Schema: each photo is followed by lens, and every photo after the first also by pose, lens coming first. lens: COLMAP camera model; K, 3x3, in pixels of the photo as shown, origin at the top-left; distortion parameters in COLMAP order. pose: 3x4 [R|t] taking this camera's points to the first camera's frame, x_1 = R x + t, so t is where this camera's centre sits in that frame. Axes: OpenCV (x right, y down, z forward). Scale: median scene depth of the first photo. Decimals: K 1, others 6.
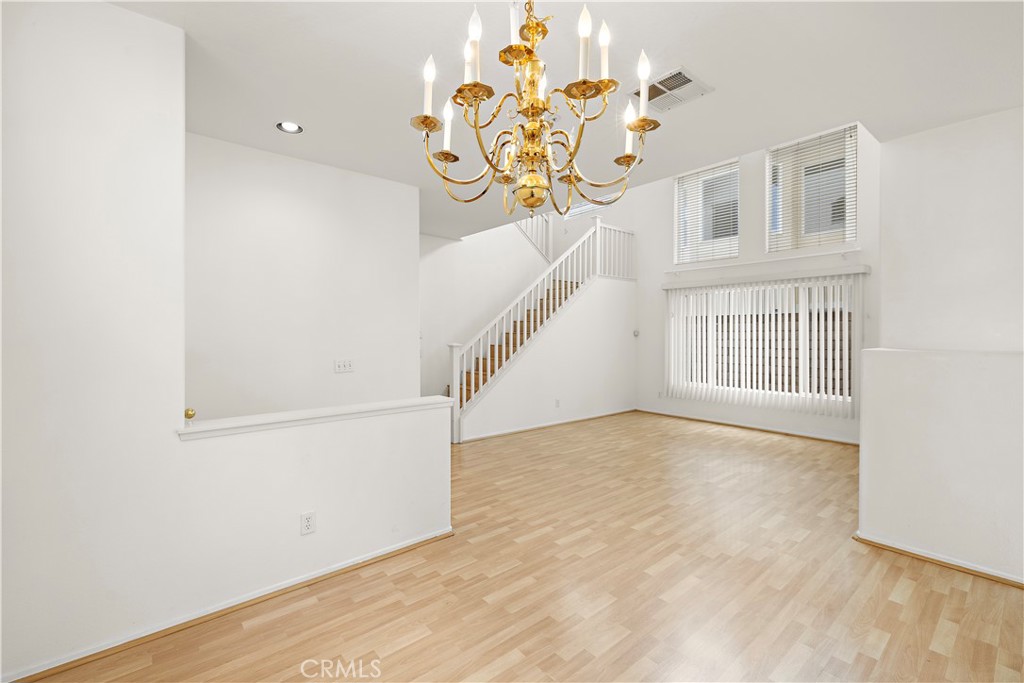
lens RADIAL K [[437.5, 0, 514.2], [0, 437.5, 332.2], [0, 0, 1]] dist [0.004667, -0.000344]
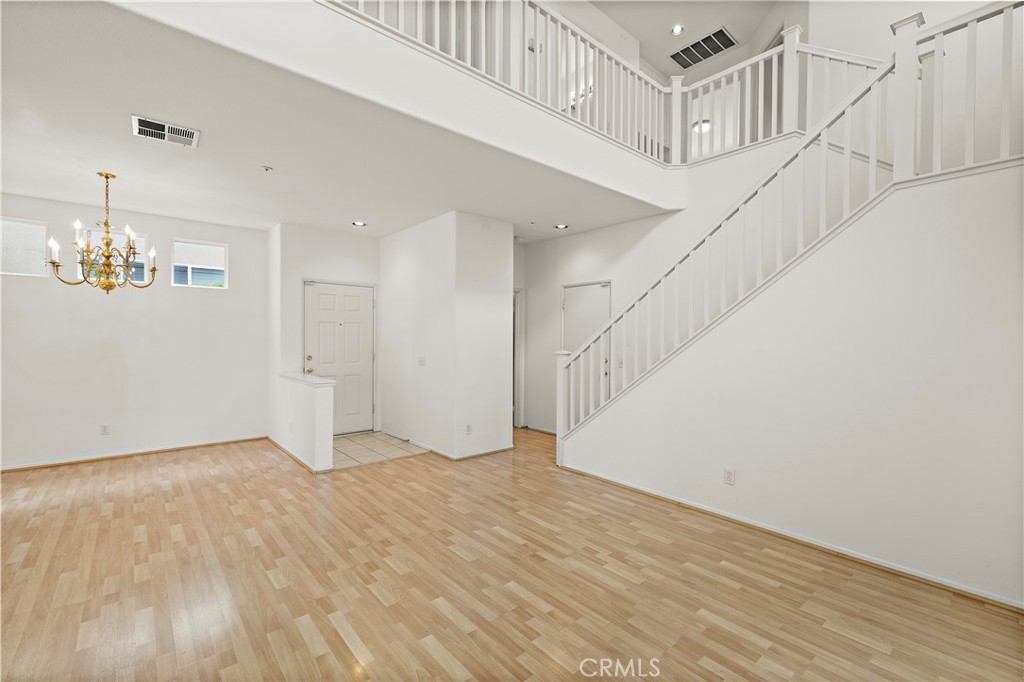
lens RADIAL K [[437.5, 0, 513.7], [0, 437.5, 342.5], [0, 0, 1]] dist [0.004667, -0.000344]
pose [[0.015751, 0.009493, -0.999831, 1.190727], [-0.002394, 0.999952, 0.009457, 0.005328], [0.999873, 0.002245, 0.015773, 1.467510]]
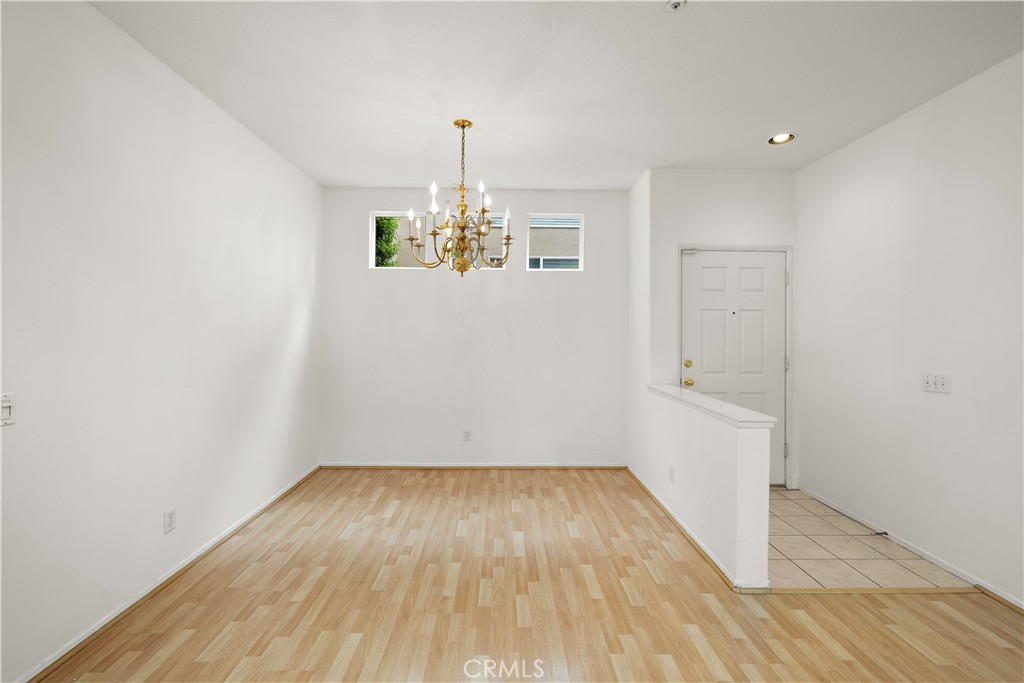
lens RADIAL K [[437.5, 0, 513.2], [0, 437.5, 327.5], [0, 0, 1]] dist [0.004667, -0.000344]
pose [[-0.625051, -0.010558, -0.780512, 0.644136], [-0.005993, 0.999944, -0.008727, 0.001344], [0.780561, -0.000777, -0.625080, 1.053326]]
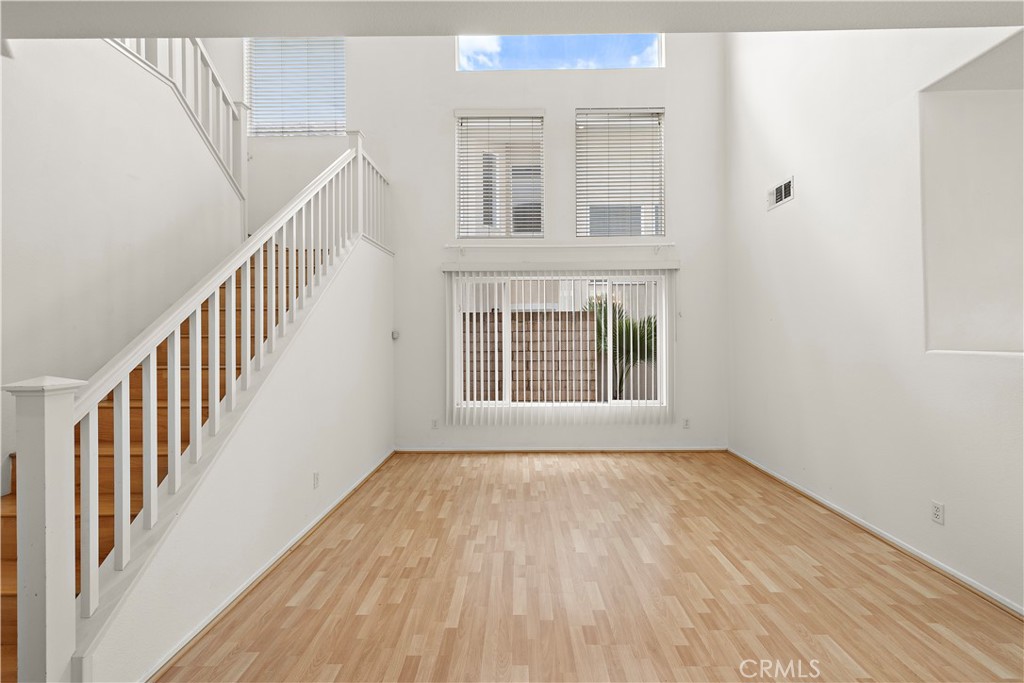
lens RADIAL K [[437.5, 0, 512.5], [0, 437.5, 334.8], [0, 0, 1]] dist [0.004667, -0.000344]
pose [[0.654236, -0.005319, 0.756272, -0.243452], [0.004777, 0.999984, 0.002901, 0.004385], [-0.756275, 0.001714, 0.654251, 1.030455]]
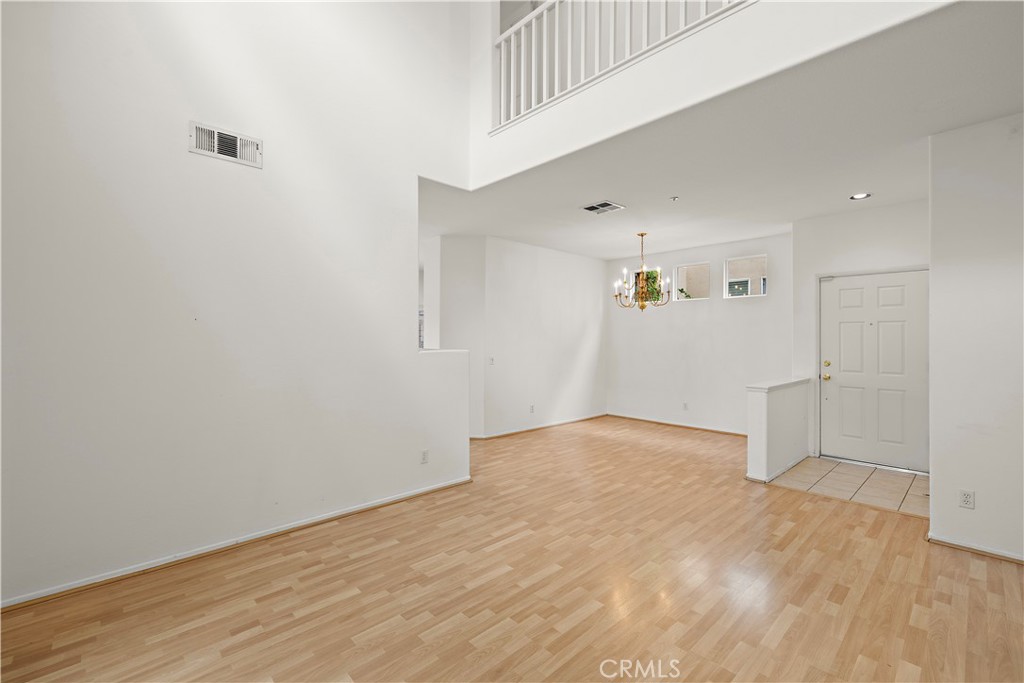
lens RADIAL K [[437.5, 0, 512.7], [0, 437.5, 338.2], [0, 0, 1]] dist [0.004667, -0.000344]
pose [[-0.998548, -0.002612, -0.053797, 0.632671], [-0.002260, 0.999976, -0.006589, 0.007091], [0.053813, -0.006458, -0.998530, 2.150937]]
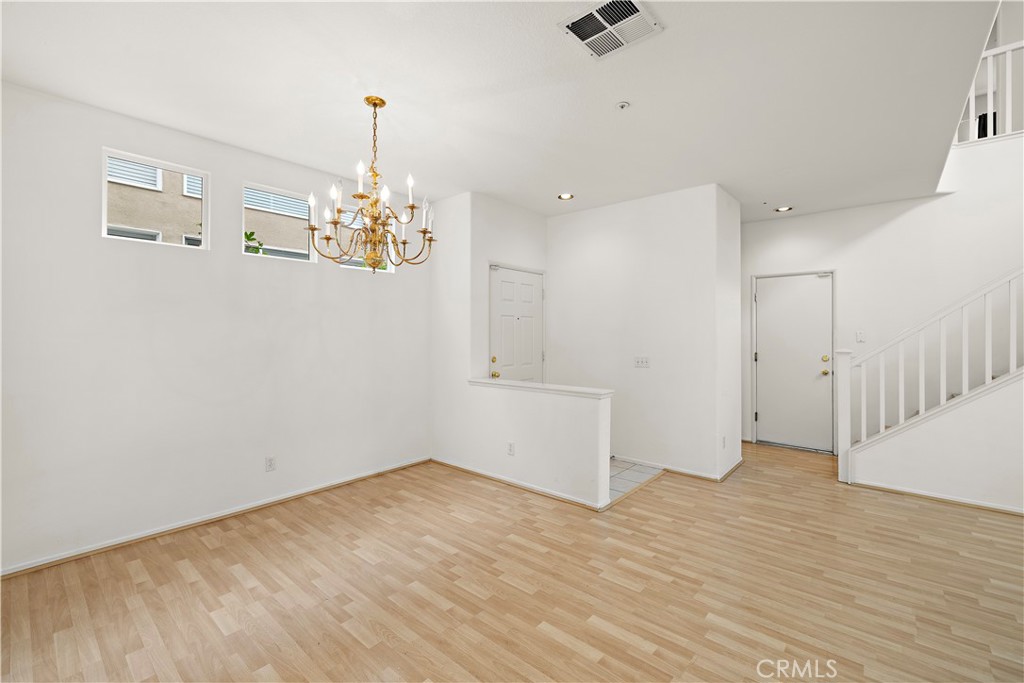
lens RADIAL K [[437.5, 0, 516.6], [0, 437.5, 330.0], [0, 0, 1]] dist [0.004667, -0.000344]
pose [[0.164213, -0.006643, -0.986403, 0.841020], [0.001051, 0.999978, -0.006560, -0.000331], [0.986424, 0.000040, 0.164216, 0.539989]]
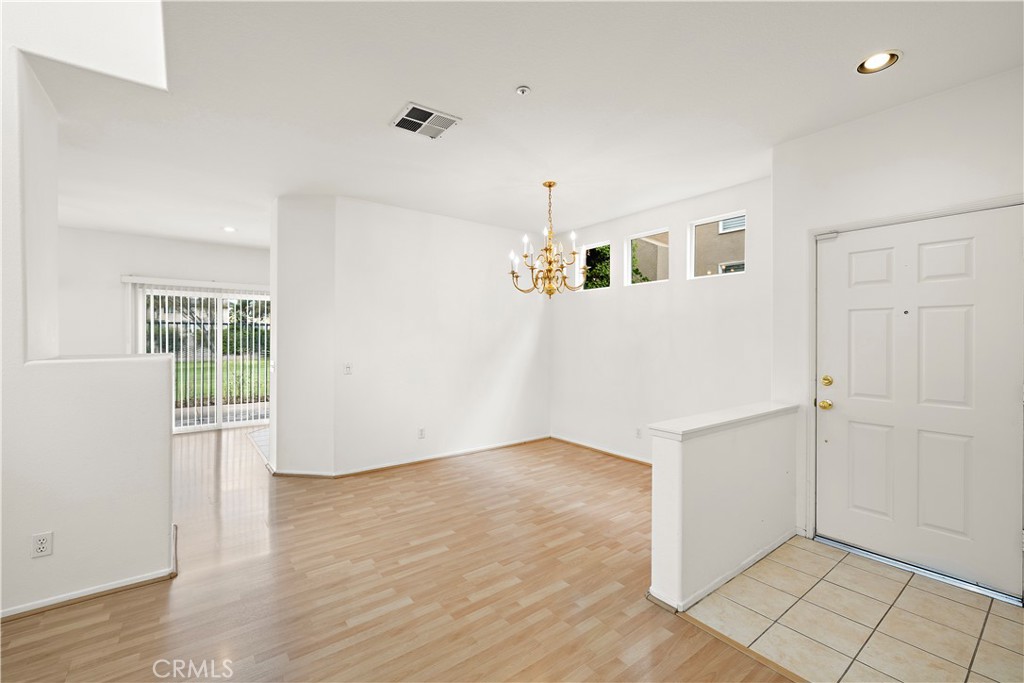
lens RADIAL K [[437.5, 0, 515.4], [0, 437.5, 336.0], [0, 0, 1]] dist [0.004667, -0.000344]
pose [[-0.999039, -0.003307, 0.043712, 0.057951], [-0.003562, 0.999977, -0.005750, -0.000531], [-0.043692, -0.005901, -0.999028, 1.607825]]
